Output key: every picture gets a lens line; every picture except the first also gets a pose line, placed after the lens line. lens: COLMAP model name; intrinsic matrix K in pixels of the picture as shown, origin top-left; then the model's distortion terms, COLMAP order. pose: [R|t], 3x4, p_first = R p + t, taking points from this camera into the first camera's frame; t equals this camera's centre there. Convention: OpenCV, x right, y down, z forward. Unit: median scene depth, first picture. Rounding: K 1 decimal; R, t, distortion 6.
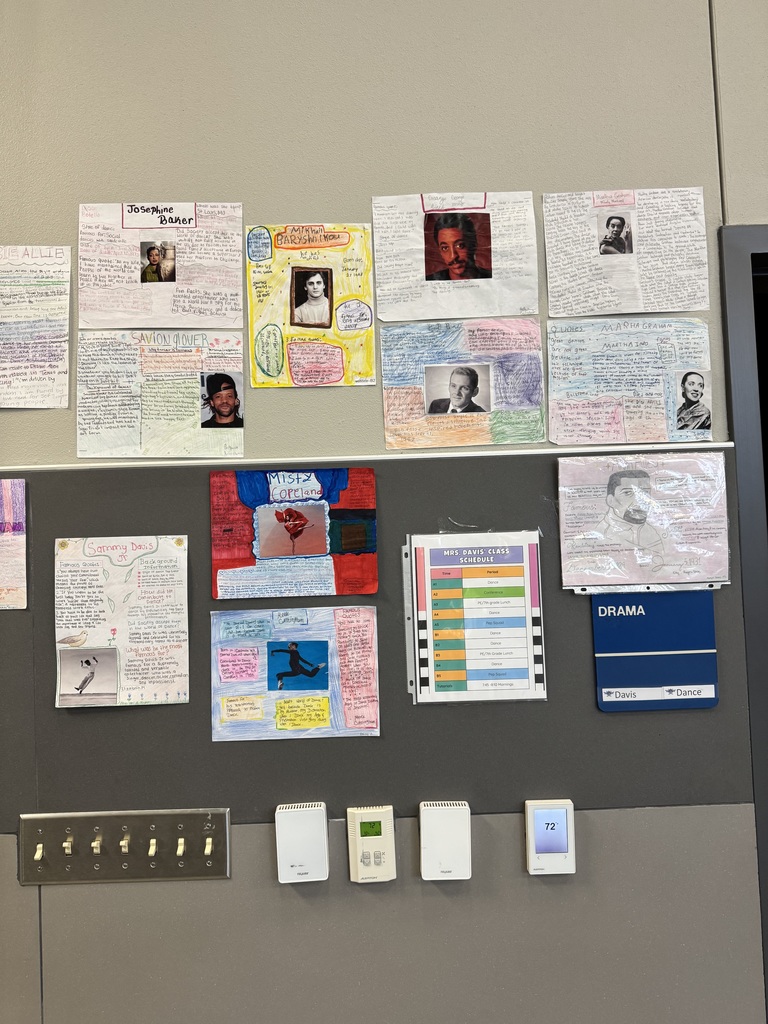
lens RADIAL K [[718.7, 0, 384.0], [0, 718.7, 512.0], [0, 0, 1]] dist [0.054727, -0.086233]
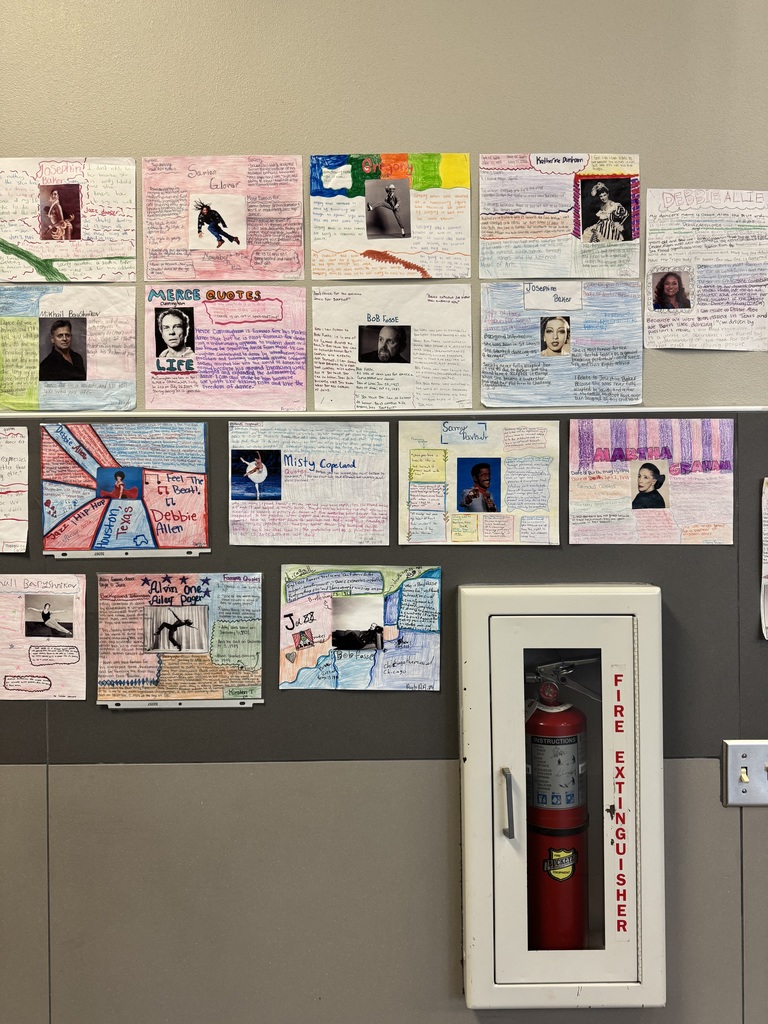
lens RADIAL K [[718.7, 0, 384.0], [0, 718.7, 512.0], [0, 0, 1]] dist [0.054727, -0.086233]
pose [[0.999722, 0.023368, 0.003224, -0.973451], [-0.023477, 0.998946, 0.039433, 0.056485], [-0.002299, -0.039498, 0.999217, -0.033997]]
